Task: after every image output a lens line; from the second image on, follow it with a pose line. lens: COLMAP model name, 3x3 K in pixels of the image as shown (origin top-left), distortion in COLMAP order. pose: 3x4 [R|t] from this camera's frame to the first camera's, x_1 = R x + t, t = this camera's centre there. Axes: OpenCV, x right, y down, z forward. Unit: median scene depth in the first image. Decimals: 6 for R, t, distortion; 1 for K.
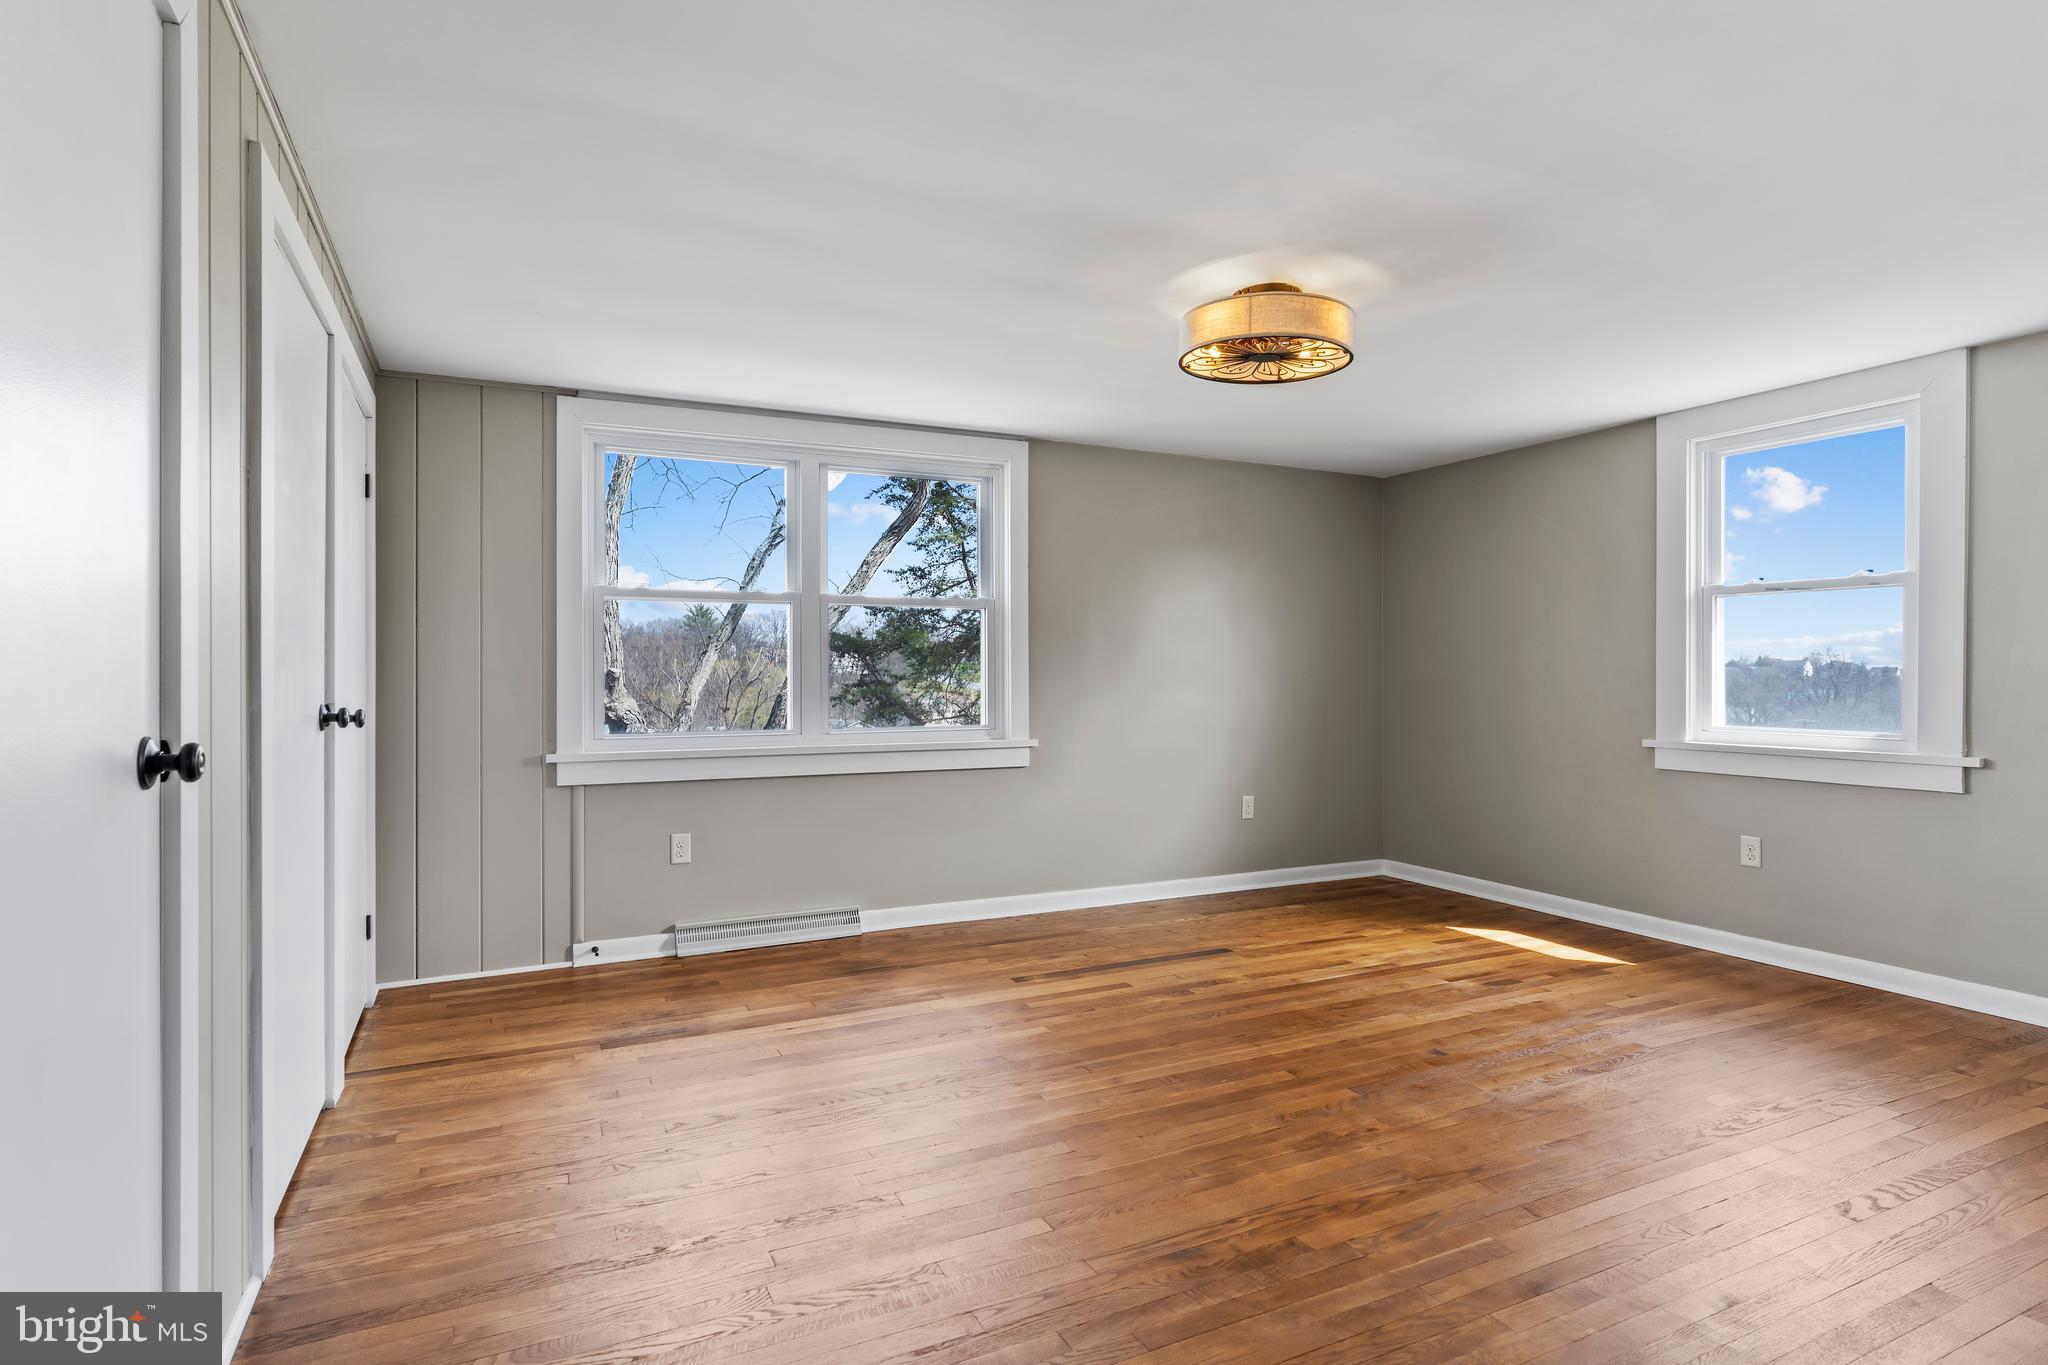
lens RADIAL K [[1059.3, 0, 1008.6], [0, 1059.3, 683.6], [0, 0, 1]] dist [-0.001990, 0.002344]
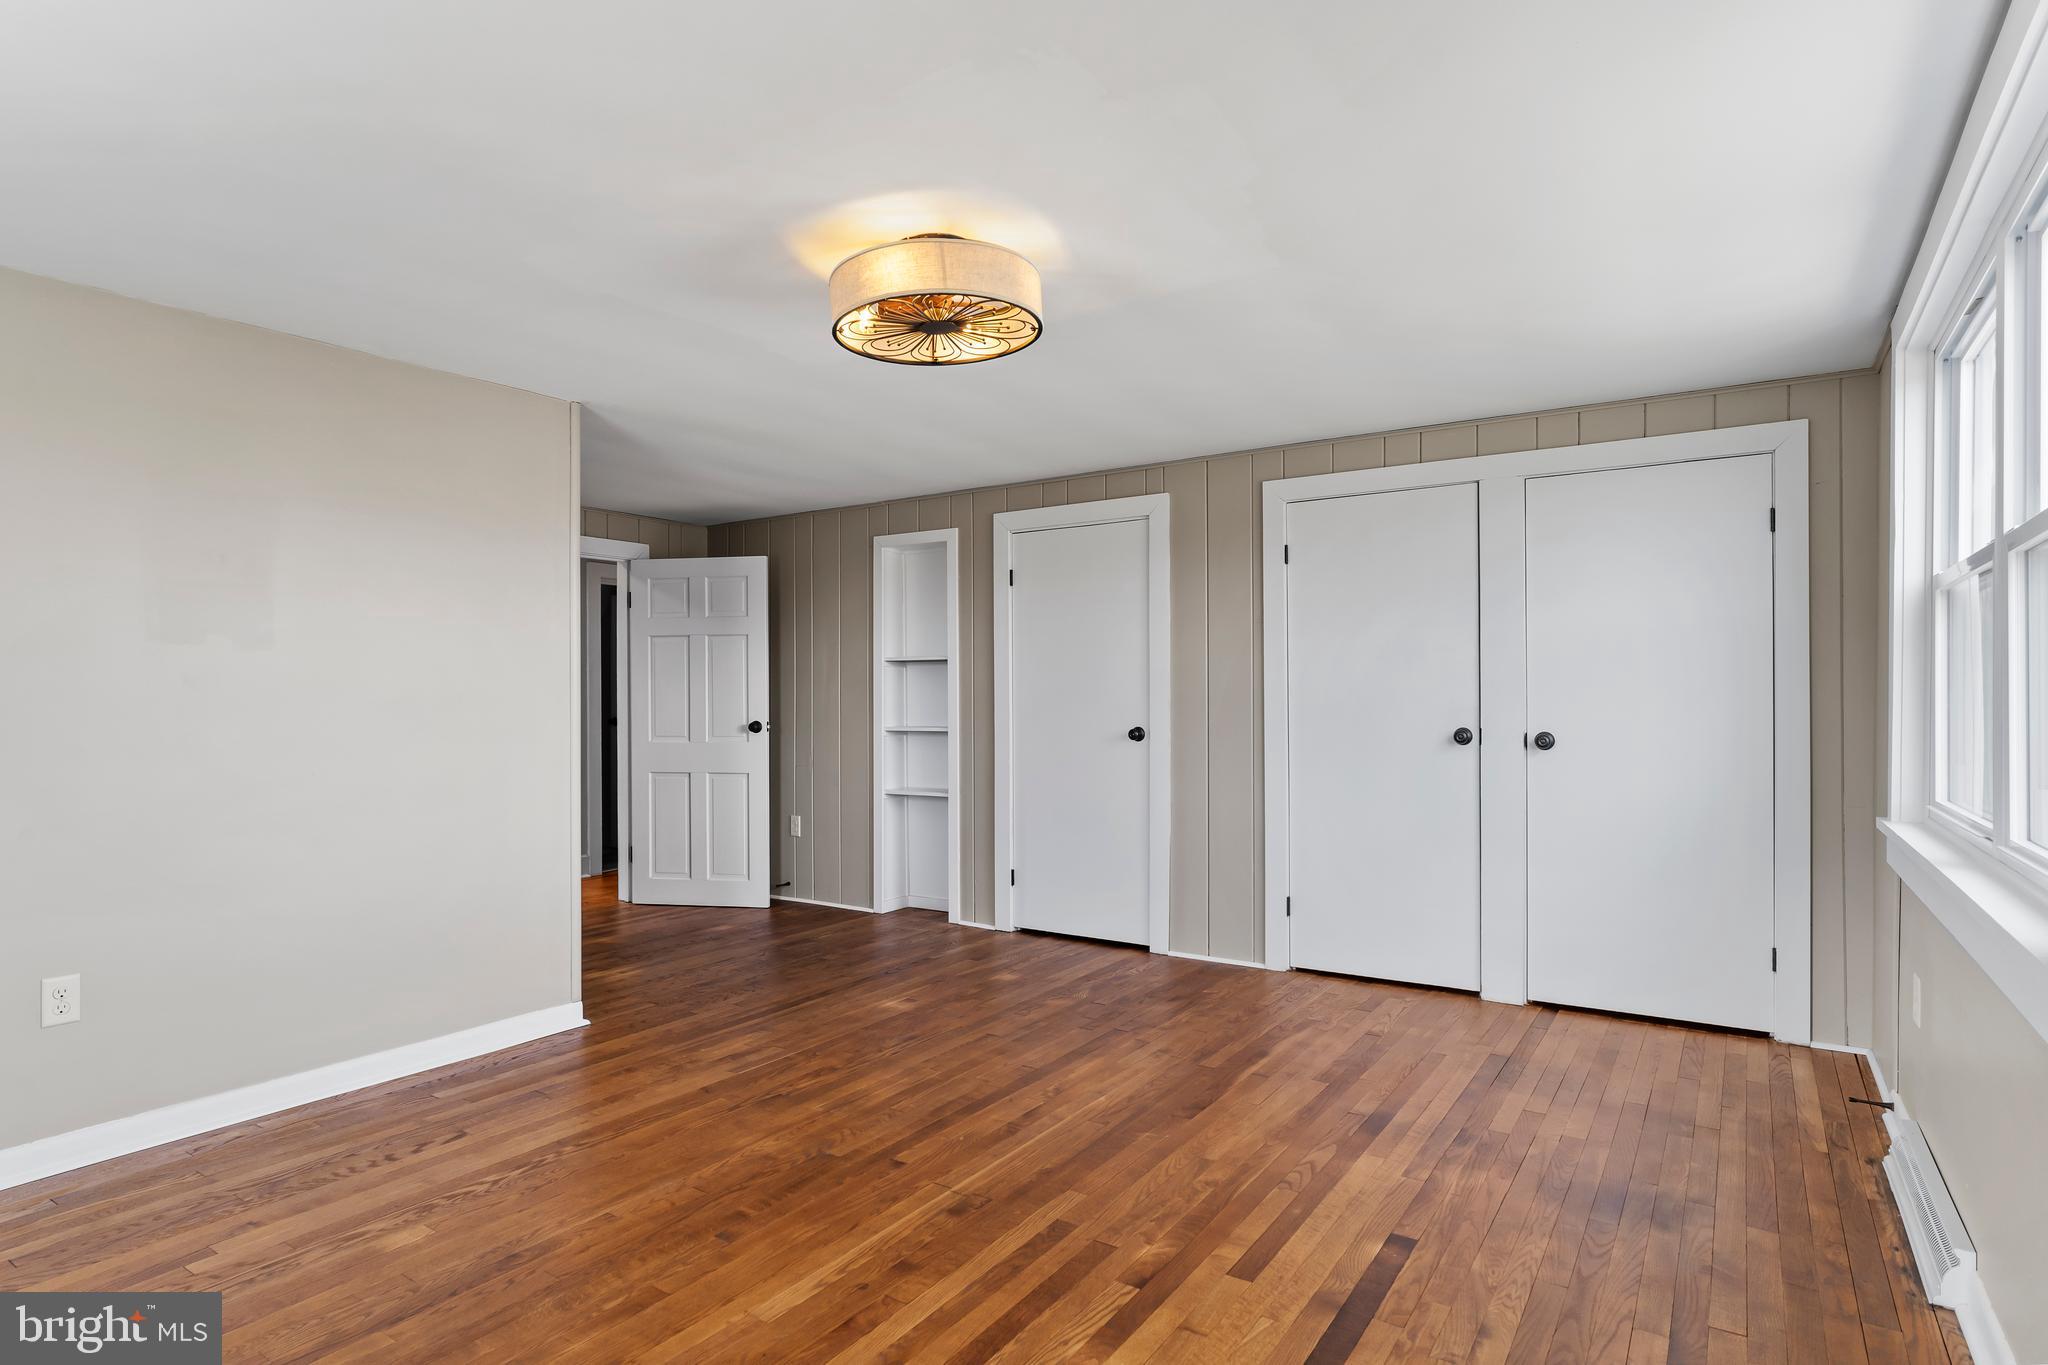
lens RADIAL K [[1059.3, 0, 1008.6], [0, 1059.3, 683.6], [0, 0, 1]] dist [-0.001990, 0.002344]
pose [[-0.865370, -0.005385, -0.501105, 0.589573], [-0.001194, 0.999962, -0.008683, -0.026377], [0.501133, -0.006916, -0.865343, 1.683398]]
